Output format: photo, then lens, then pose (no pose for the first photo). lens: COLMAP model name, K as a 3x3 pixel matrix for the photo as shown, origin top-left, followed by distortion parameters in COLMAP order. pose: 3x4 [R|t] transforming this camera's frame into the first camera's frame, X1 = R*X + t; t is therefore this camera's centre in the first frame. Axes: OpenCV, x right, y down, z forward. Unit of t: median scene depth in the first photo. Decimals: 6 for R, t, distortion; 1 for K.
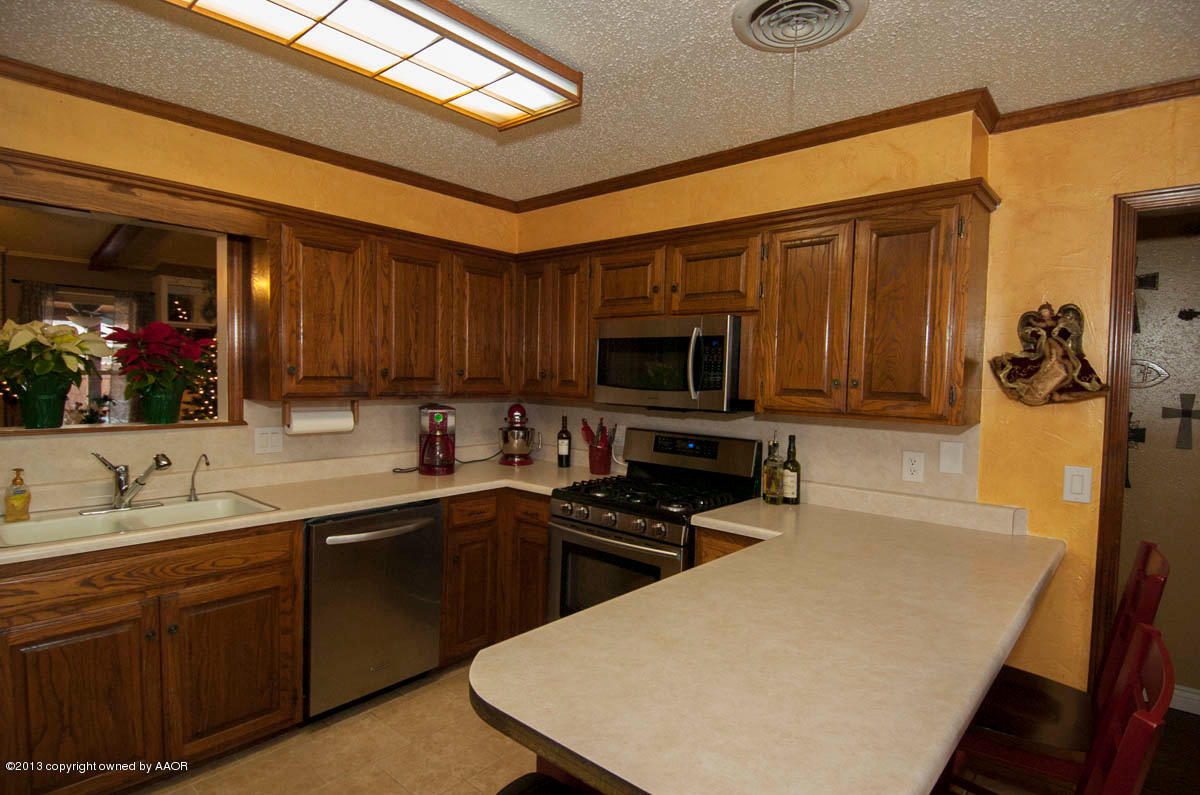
lens RADIAL K [[625.1, 0, 604.9], [0, 625.1, 401.0], [0, 0, 1]] dist [0.047844, -0.054372]
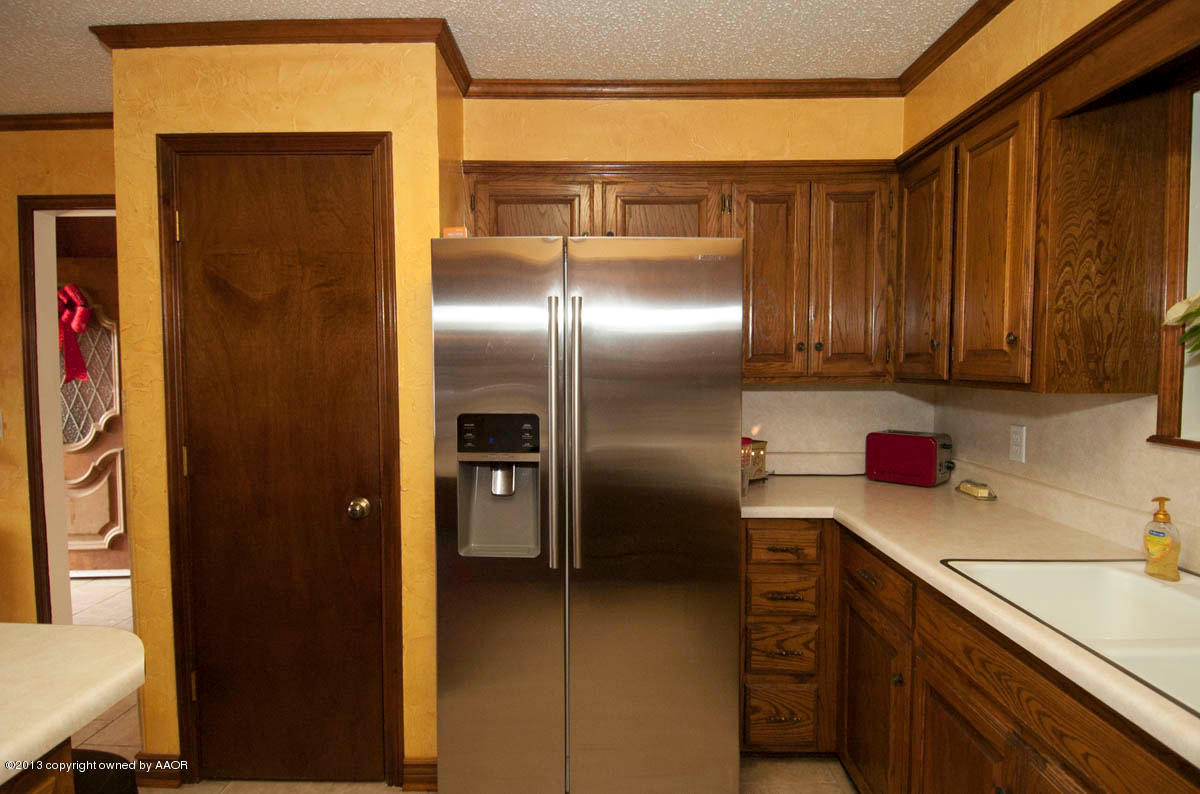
lens RADIAL K [[637.5, 0, 600.0], [0, 637.5, 397.0], [0, 0, 1]] dist [0.036839, -0.040890]
pose [[-0.763395, 0.013326, -0.645794, -0.045091], [-0.042799, 0.996546, 0.071157, -0.014846], [0.644512, 0.081960, -0.760188, 0.854790]]
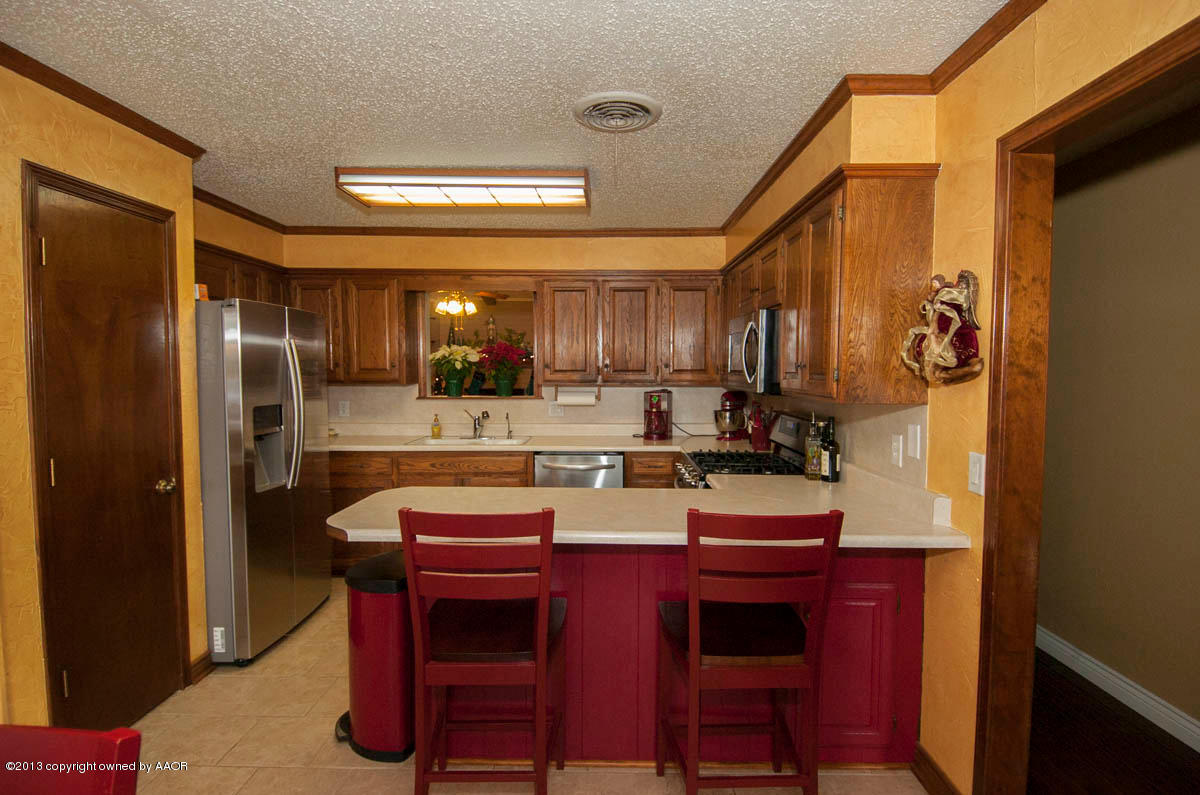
lens RADIAL K [[625.1, 0, 604.9], [0, 625.1, 401.0], [0, 0, 1]] dist [0.047844, -0.054372]
pose [[0.646222, 0.018361, -0.762928, 0.841183], [-0.017961, 0.999800, 0.008848, 0.024883], [0.762938, 0.007985, 0.646423, 0.027653]]
